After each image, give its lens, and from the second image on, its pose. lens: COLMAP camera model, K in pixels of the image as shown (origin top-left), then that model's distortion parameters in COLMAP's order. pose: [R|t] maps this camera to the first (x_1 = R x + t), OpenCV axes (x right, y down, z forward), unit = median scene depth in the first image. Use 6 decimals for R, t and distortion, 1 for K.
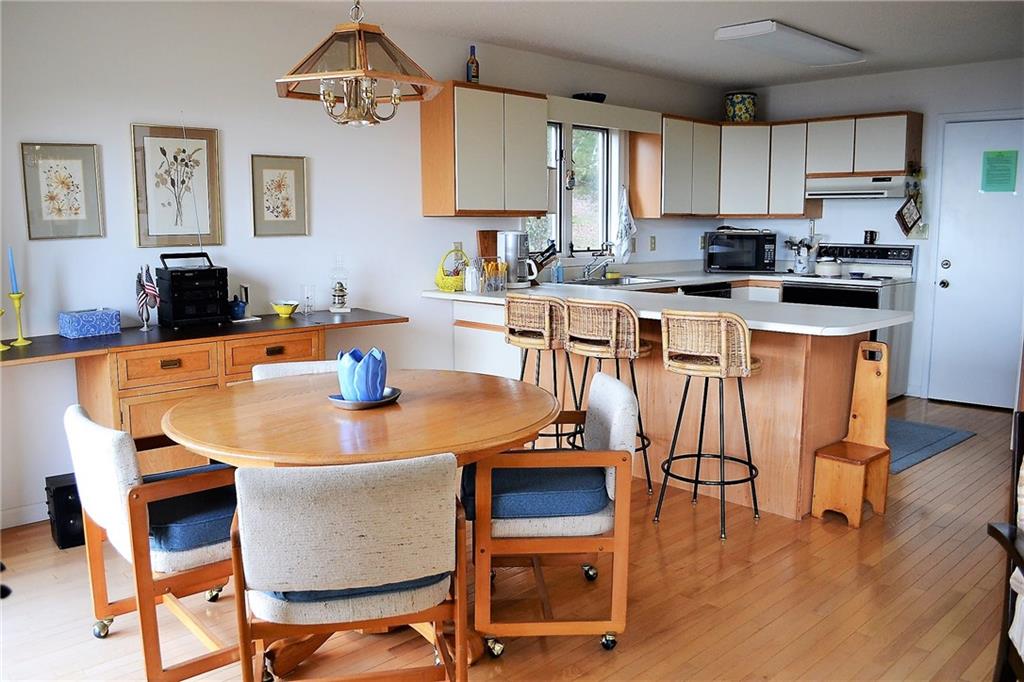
lens RADIAL K [[817.7, 0, 512.0], [0, 817.7, 341.0], [0, 0, 1]] dist [-0.073209, -0.004633]
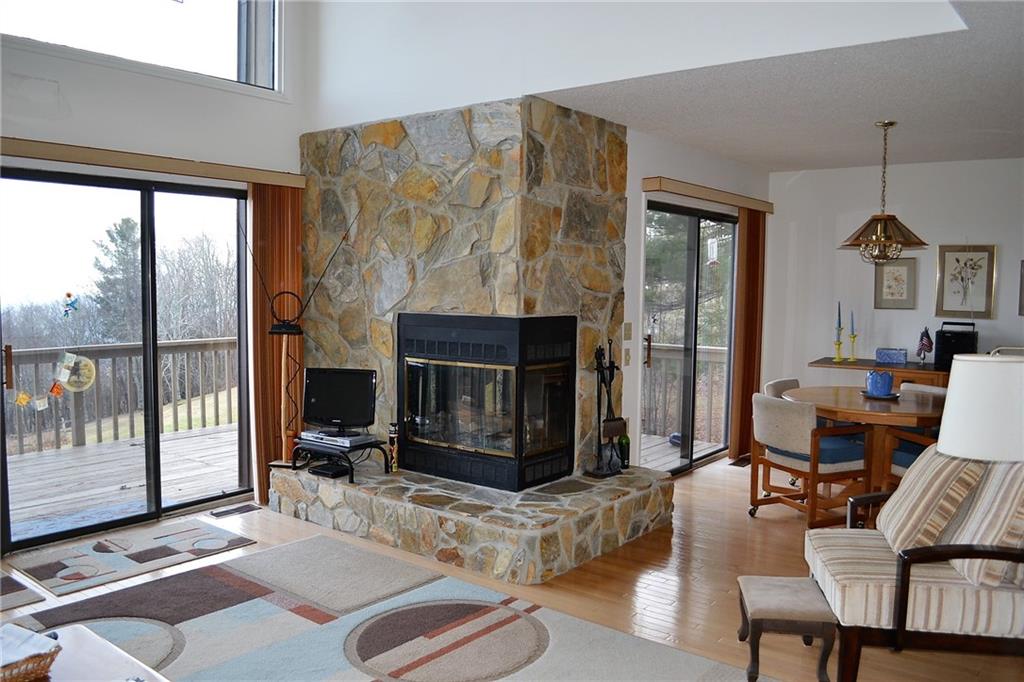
lens RADIAL K [[817.7, 0, 512.0], [0, 817.7, 341.0], [0, 0, 1]] dist [-0.073209, -0.004633]
pose [[0.153181, 0.079122, -0.985026, 0.686661], [-0.156099, 0.986212, 0.054943, -0.012084], [0.975791, 0.145345, 0.163420, -0.093174]]
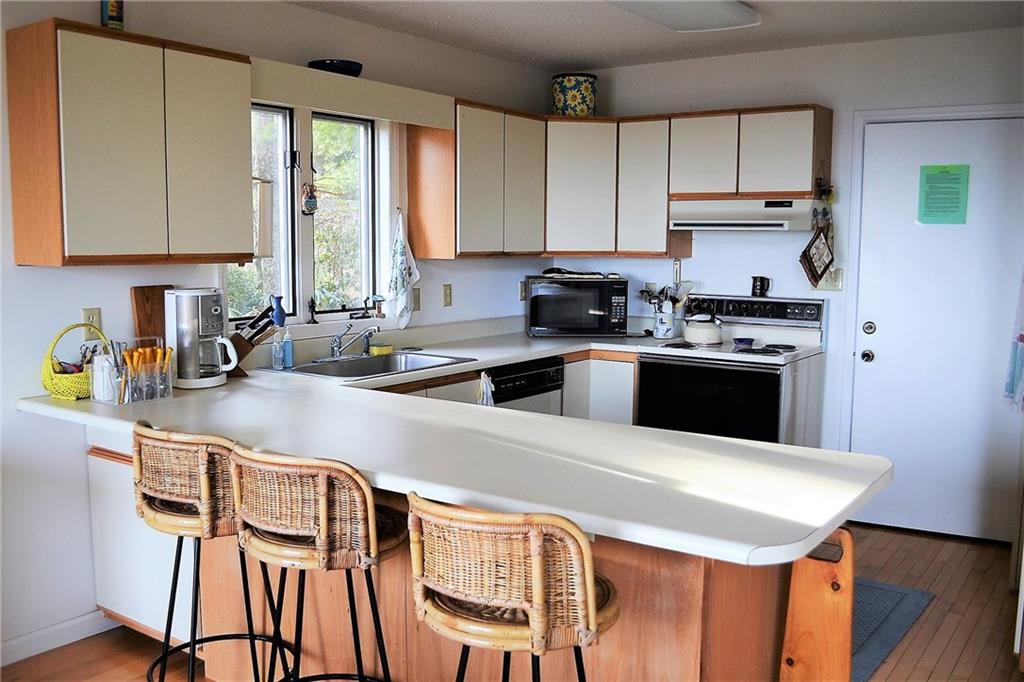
lens RADIAL K [[932.8, 0, 510.4], [0, 932.8, 346.1], [0, 0, 1]] dist [-0.076643, 0.003067]
pose [[0.980496, -0.012411, 0.196145, 0.081324], [0.018166, 0.999455, -0.027567, -0.062470], [-0.195696, 0.030592, 0.980187, 0.275034]]
